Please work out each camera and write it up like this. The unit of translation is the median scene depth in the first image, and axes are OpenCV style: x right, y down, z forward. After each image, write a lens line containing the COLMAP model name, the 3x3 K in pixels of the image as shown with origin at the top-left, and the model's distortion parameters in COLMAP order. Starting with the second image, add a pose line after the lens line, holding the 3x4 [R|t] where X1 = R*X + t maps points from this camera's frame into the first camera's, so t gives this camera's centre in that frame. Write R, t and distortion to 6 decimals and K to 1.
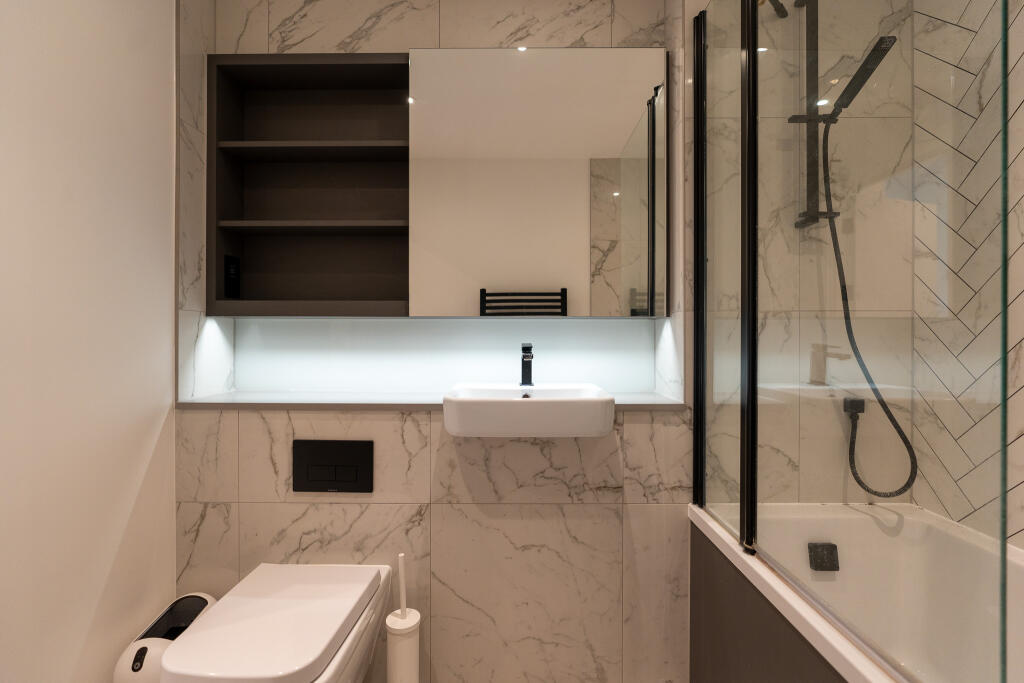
lens RADIAL K [[460.9, 0, 512.0], [0, 460.9, 341.5], [0, 0, 1]] dist [-0.018273, 0.000664]
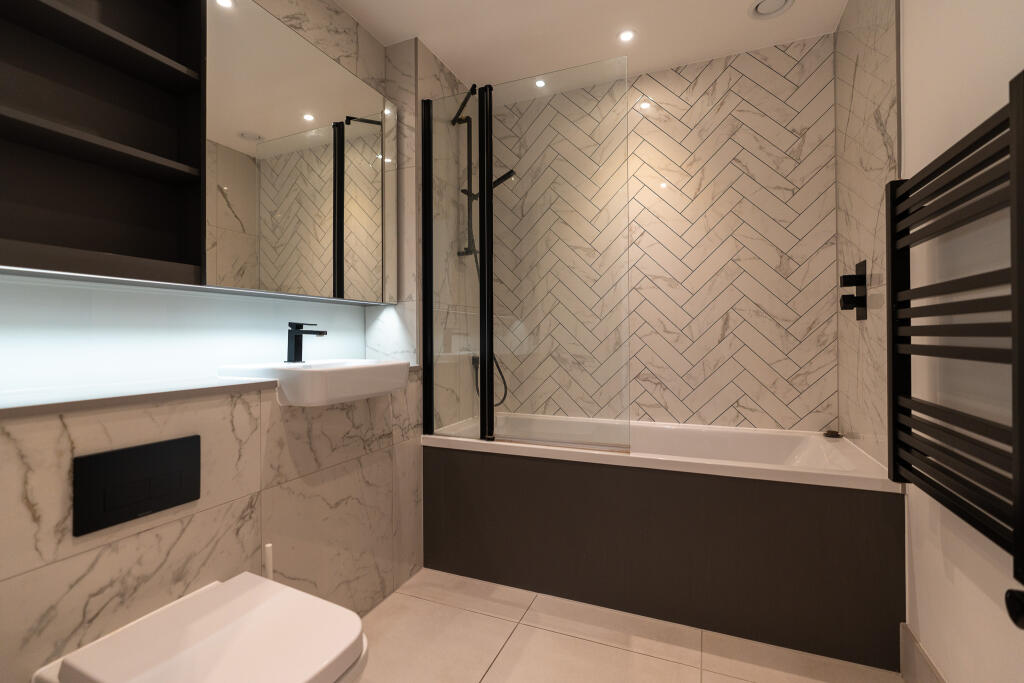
lens RADIAL K [[460.9, 0, 512.0], [0, 460.9, 341.5], [0, 0, 1]] dist [-0.018273, 0.000664]
pose [[0.381667, -0.011100, 0.924233, -0.829912], [0.016241, 0.999854, 0.005301, 0.056209], [-0.924157, 0.012987, 0.381791, 0.179994]]
